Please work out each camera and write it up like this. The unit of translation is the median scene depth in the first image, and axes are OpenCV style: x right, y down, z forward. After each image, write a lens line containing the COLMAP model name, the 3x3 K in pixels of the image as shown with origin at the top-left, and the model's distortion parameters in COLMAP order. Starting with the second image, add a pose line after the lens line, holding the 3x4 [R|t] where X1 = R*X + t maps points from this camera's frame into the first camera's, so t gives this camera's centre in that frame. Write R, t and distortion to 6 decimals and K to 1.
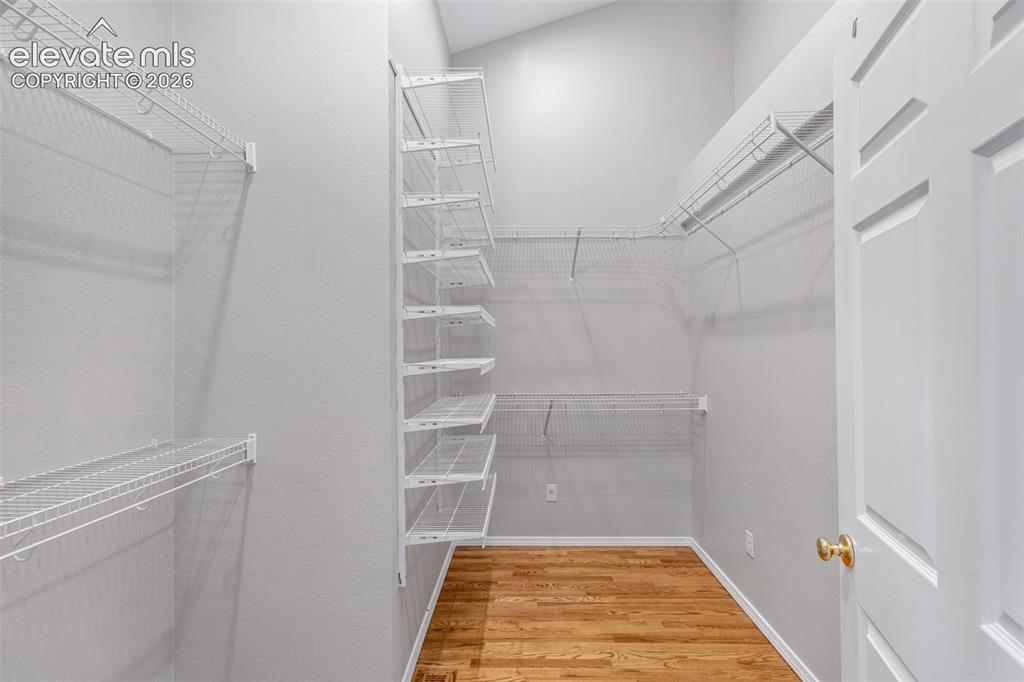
lens RADIAL K [[472.1, 0, 509.0], [0, 472.1, 343.0], [0, 0, 1]] dist [0.002187, -0.000842]
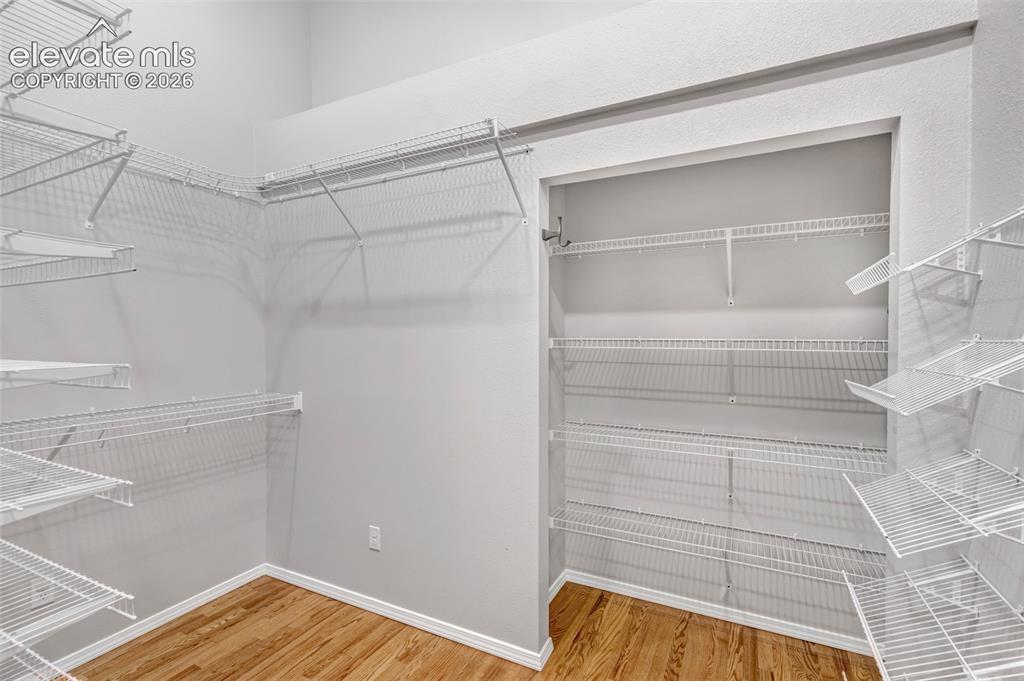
lens RADIAL K [[472.1, 0, 513.2], [0, 472.1, 341.3], [0, 0, 1]] dist [0.002187, -0.000842]
pose [[0.412299, 0.002054, 0.911046, -0.215501], [-0.012181, 0.999920, 0.003258, 0.008048], [-0.910967, -0.012441, 0.412292, 0.274851]]
